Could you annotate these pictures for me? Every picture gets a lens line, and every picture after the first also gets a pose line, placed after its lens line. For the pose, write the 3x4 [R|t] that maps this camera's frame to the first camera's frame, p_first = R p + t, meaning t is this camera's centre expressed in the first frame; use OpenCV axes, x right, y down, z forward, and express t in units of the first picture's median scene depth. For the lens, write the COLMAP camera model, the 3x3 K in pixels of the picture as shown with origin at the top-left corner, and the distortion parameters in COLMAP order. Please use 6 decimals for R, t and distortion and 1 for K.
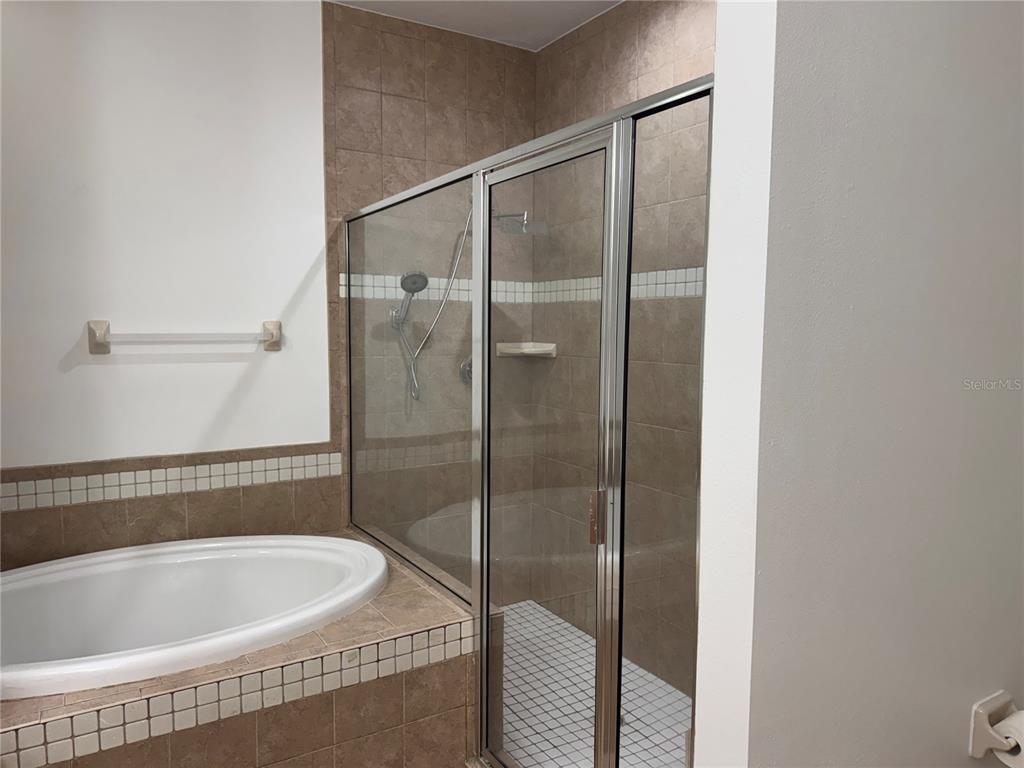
lens RADIAL K [[739.3, 0, 512.7], [0, 739.3, 383.0], [0, 0, 1]] dist [0.043655, -0.024826]
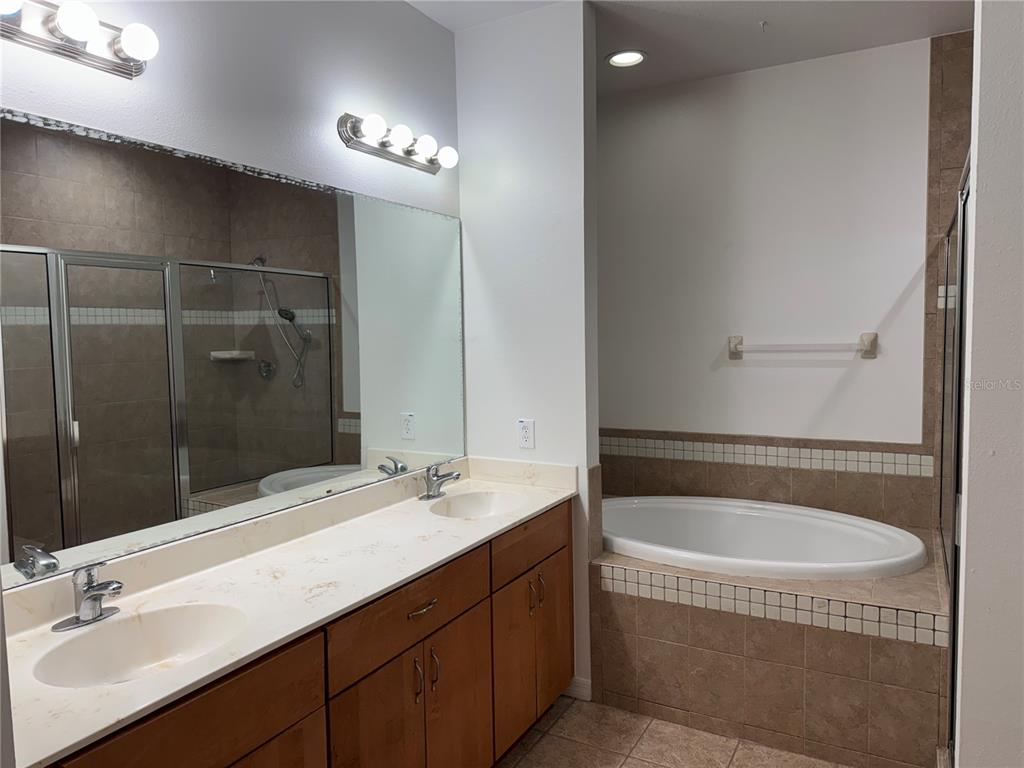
lens RADIAL K [[739.3, 0, 515.8], [0, 739.3, 383.5], [0, 0, 1]] dist [0.043655, -0.024826]
pose [[0.495279, 0.043237, -0.867657, 0.425975], [-0.052772, 0.998414, 0.019630, 0.001824], [0.867130, 0.036065, 0.496775, -0.052136]]
